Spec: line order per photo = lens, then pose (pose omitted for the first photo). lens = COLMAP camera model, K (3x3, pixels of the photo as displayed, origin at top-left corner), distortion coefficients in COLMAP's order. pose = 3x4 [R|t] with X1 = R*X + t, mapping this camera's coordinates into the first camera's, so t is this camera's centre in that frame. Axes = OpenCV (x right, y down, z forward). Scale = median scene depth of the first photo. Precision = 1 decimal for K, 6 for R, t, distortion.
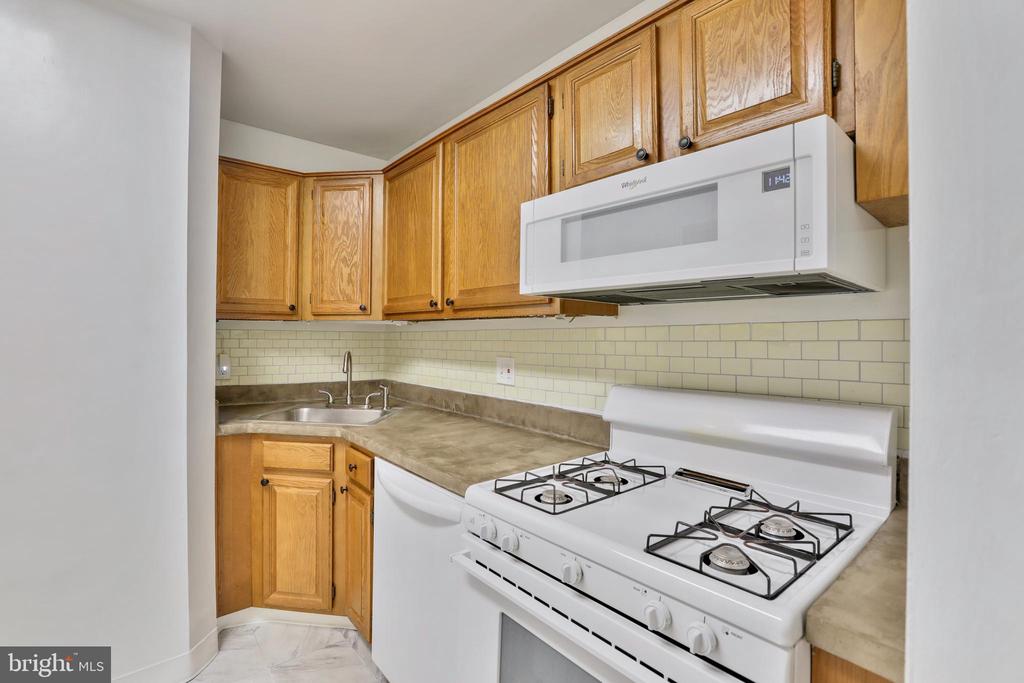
lens RADIAL K [[490.1, 0, 485.7], [0, 490.1, 329.1], [0, 0, 1]] dist [-0.060852, 0.056829]
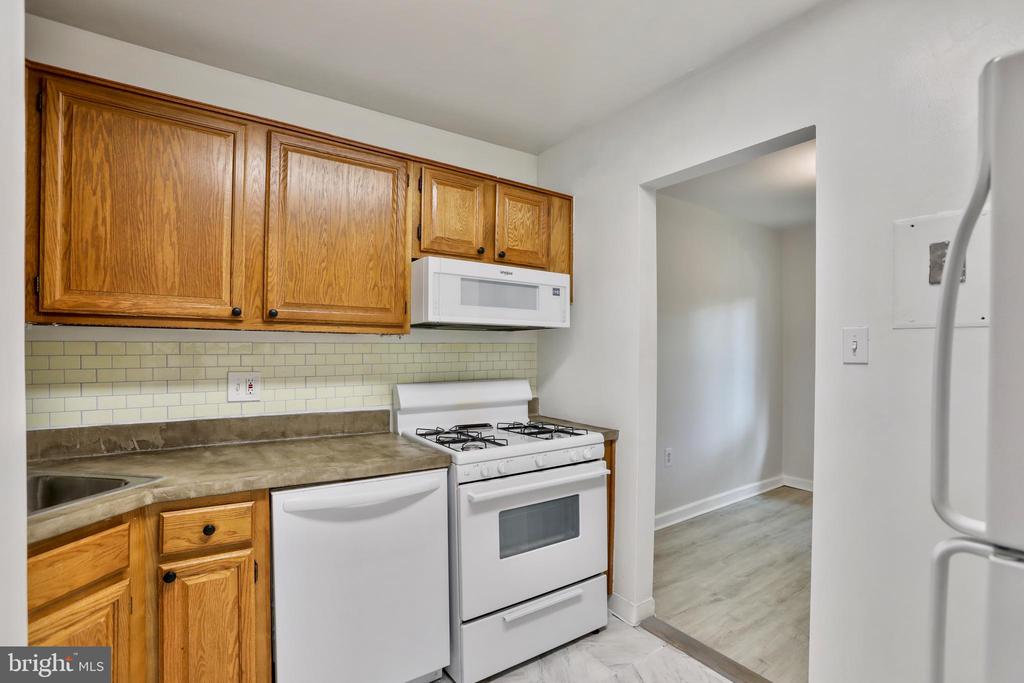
lens RADIAL K [[478.2, 0, 512.0], [0, 478.2, 341.5], [0, 0, 1]] dist [-0.000847, 0.000992]
pose [[0.069085, 0.018018, 0.997448, -1.008439], [-0.018159, 0.999694, -0.016801, 0.006289], [-0.997445, -0.016952, 0.069392, 0.520280]]
